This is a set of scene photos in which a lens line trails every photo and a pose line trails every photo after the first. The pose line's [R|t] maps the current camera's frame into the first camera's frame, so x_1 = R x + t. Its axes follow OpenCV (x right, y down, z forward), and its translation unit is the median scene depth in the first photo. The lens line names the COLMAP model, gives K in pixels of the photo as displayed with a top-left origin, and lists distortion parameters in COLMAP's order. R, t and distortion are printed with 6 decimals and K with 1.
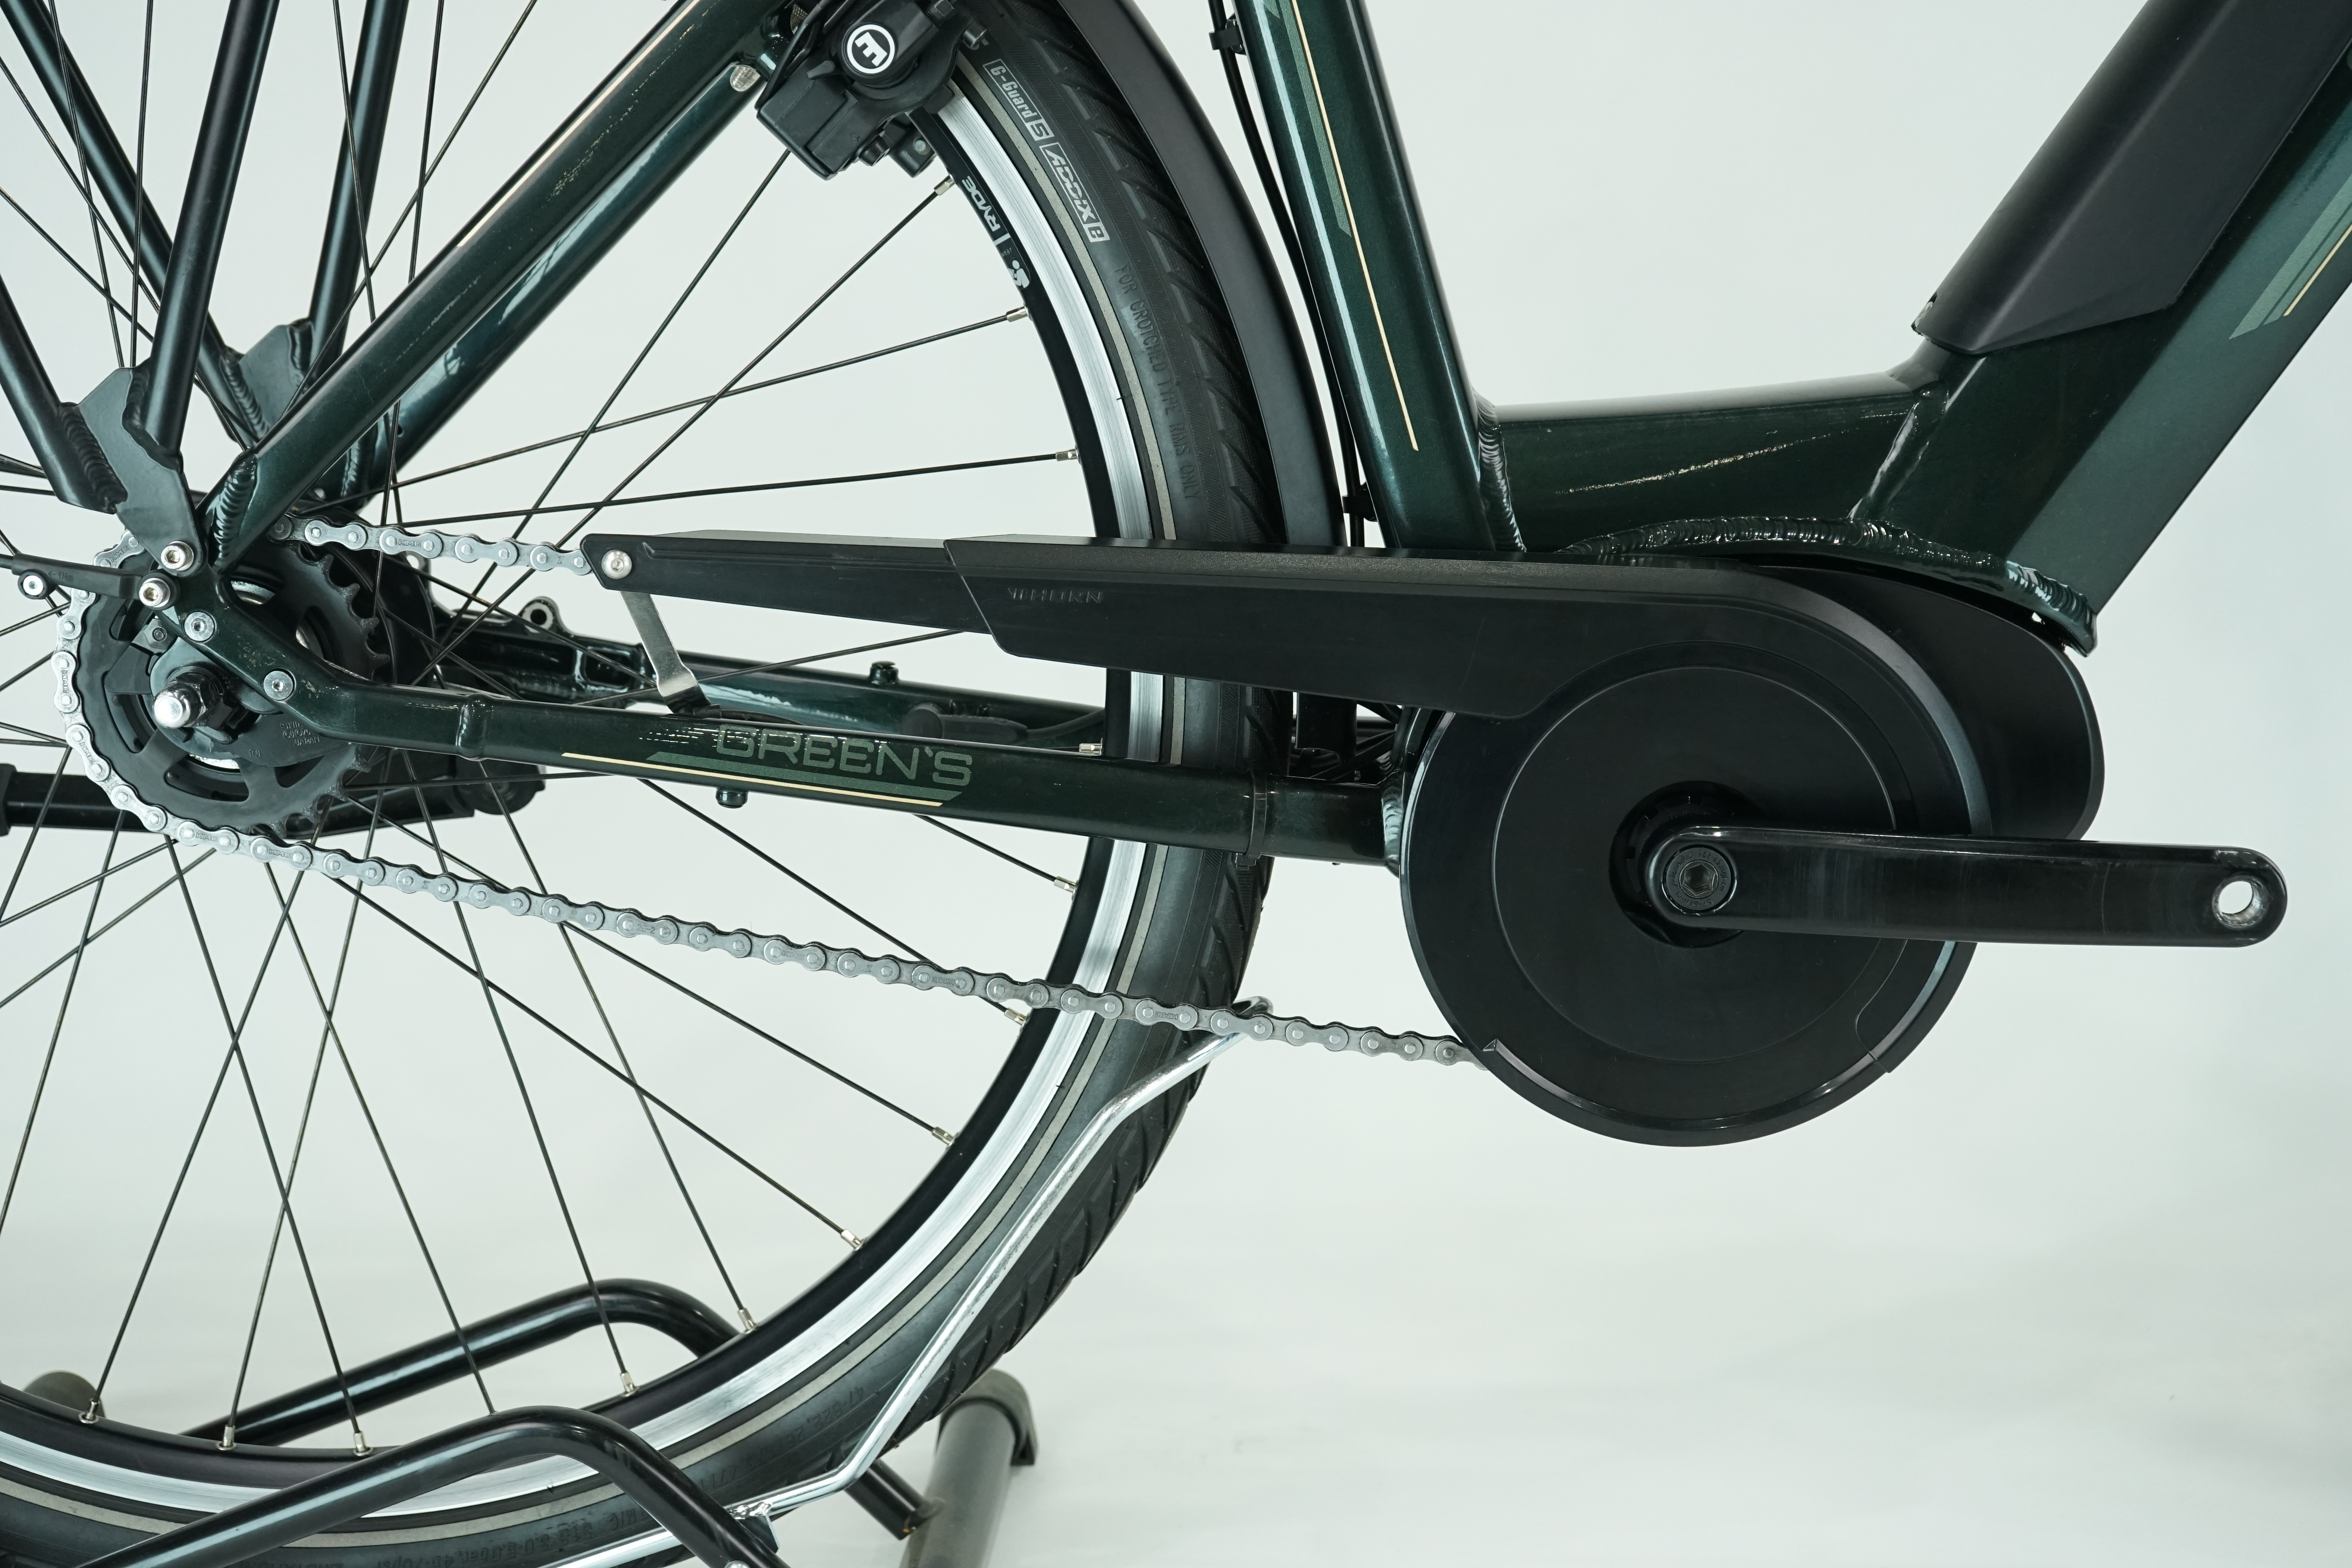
lens RADIAL K [[3694.0, 0, 1173.4], [0, 3694.0, 785.1], [0, 0, 1]] dist [-0.053747, 0.000000]
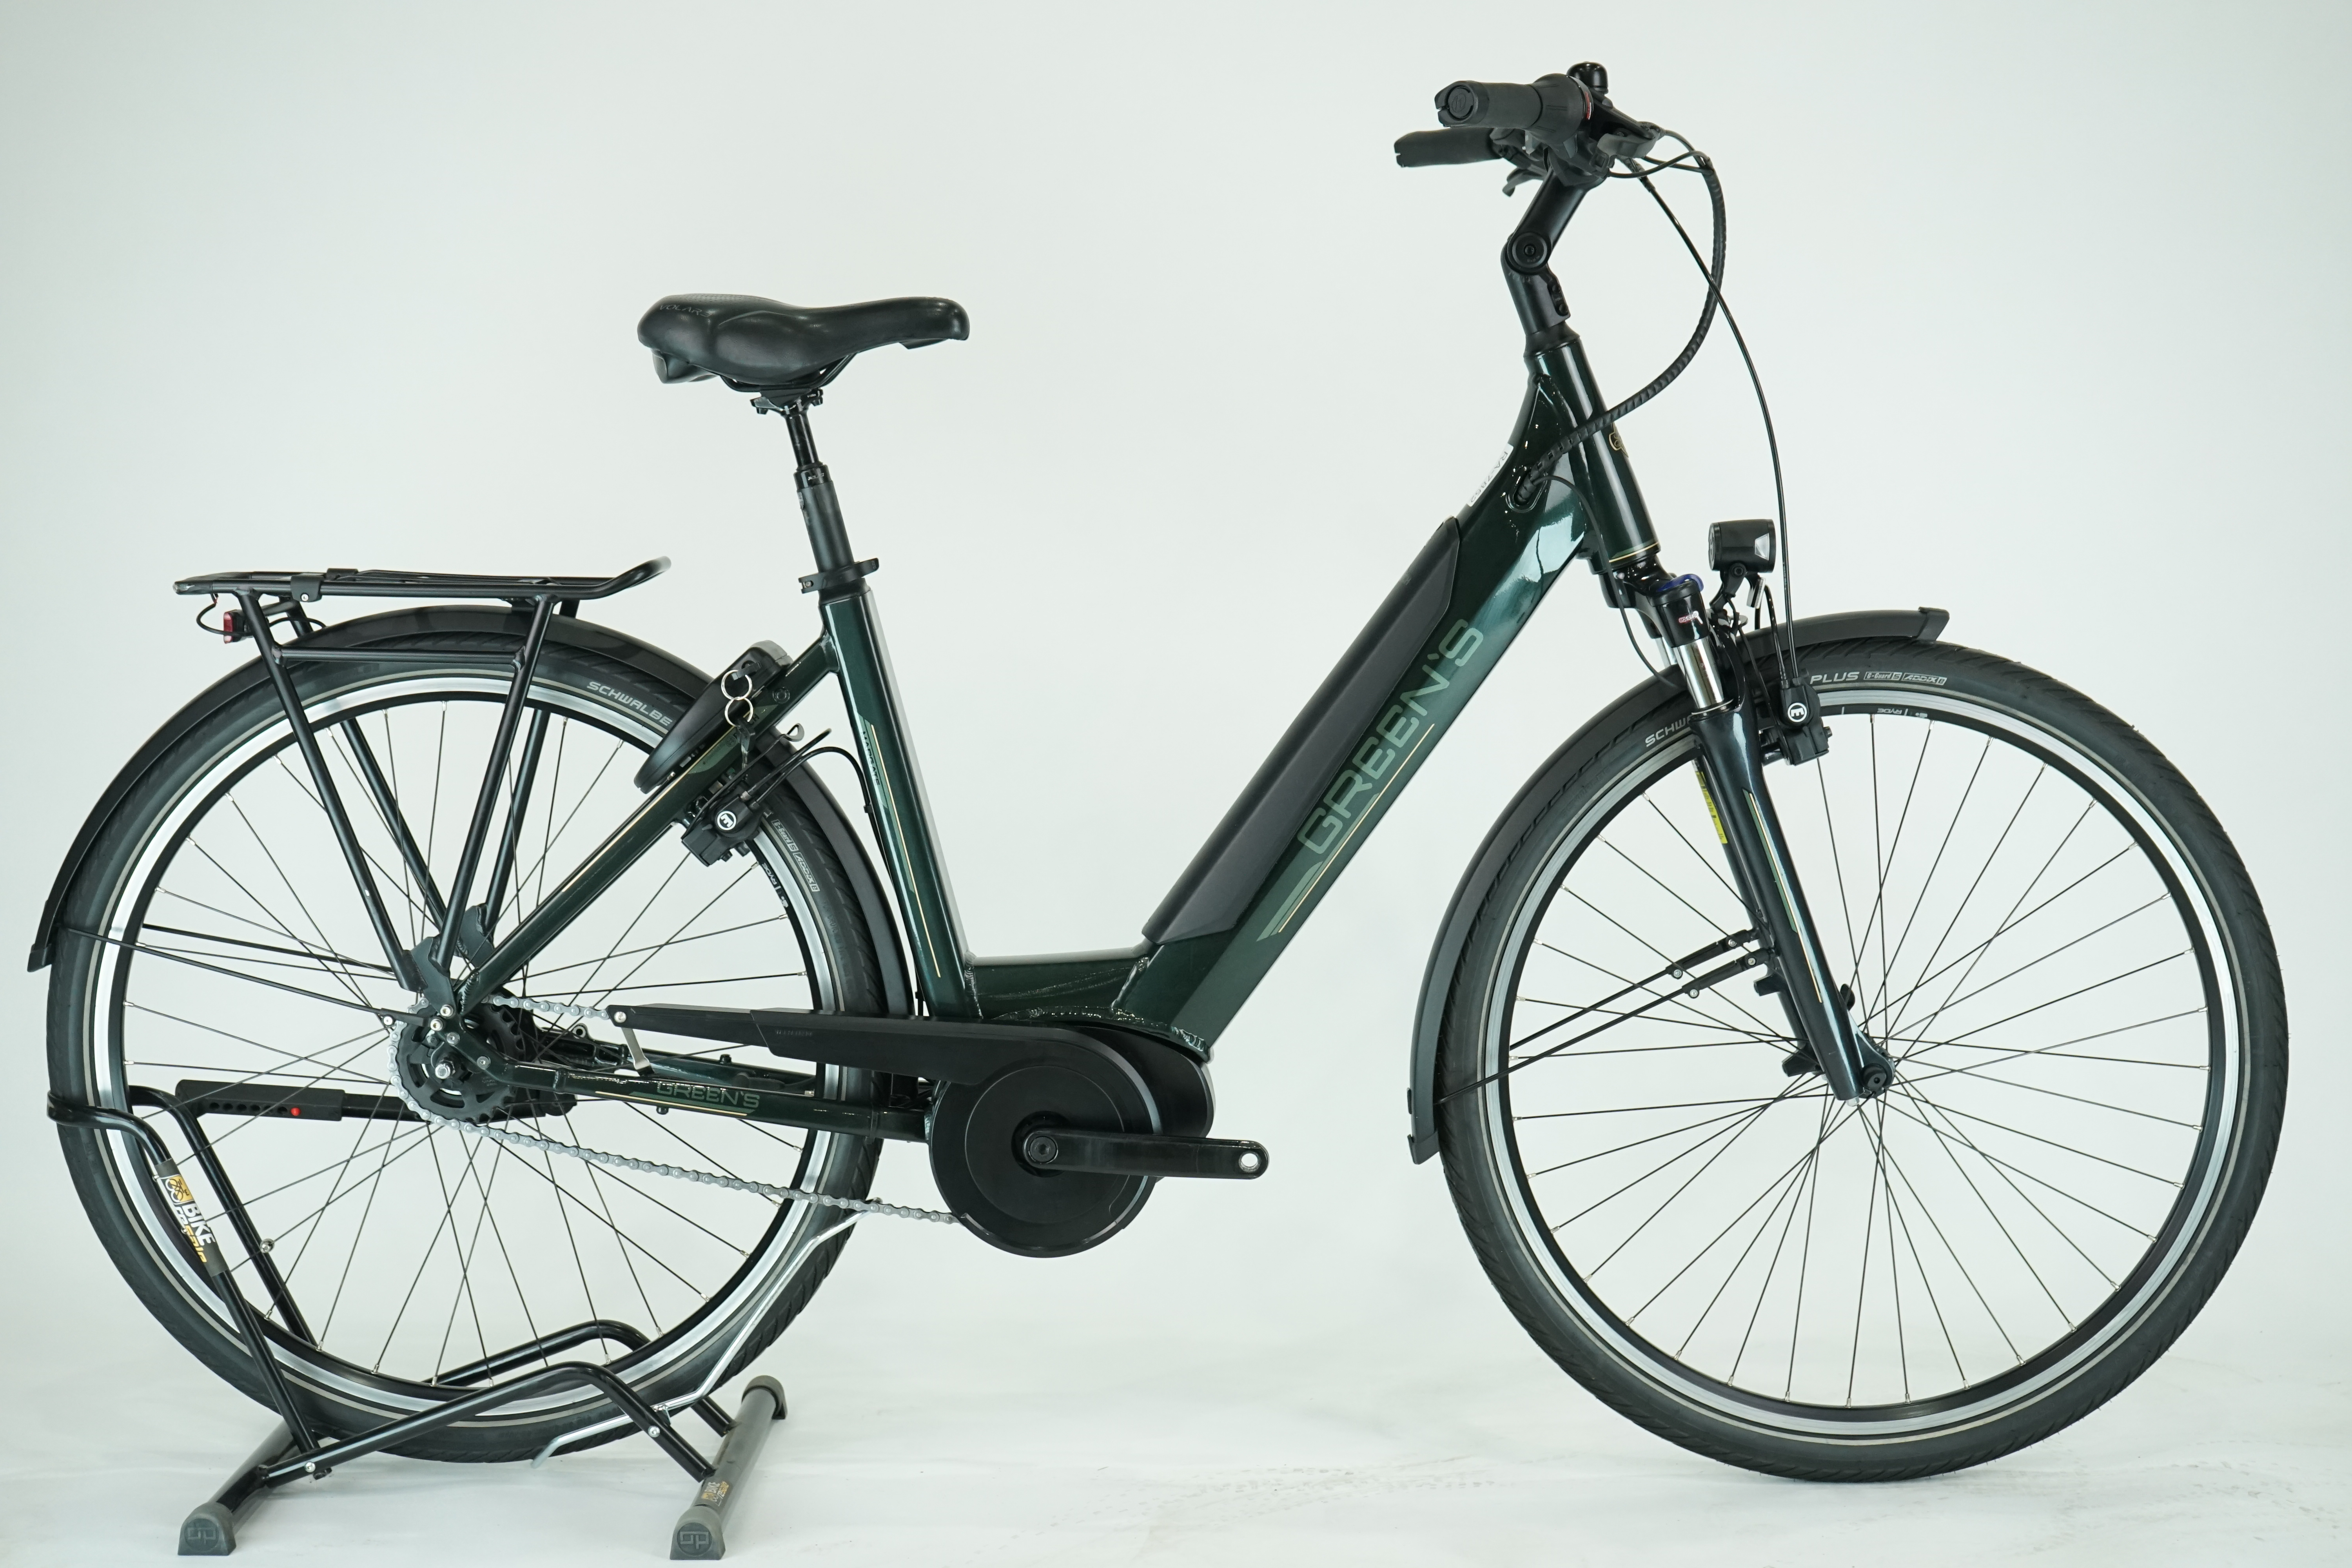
lens RADIAL K [[3694.0, 0, 1177.9], [0, 3694.0, 792.0], [0, 0, 1]] dist [-0.053747, 0.000000]
pose [[0.998778, 0.021296, 0.044596, 0.110667], [-0.017618, 0.996534, -0.081294, -0.014413], [-0.046172, 0.080409, 0.995692, -1.495161]]
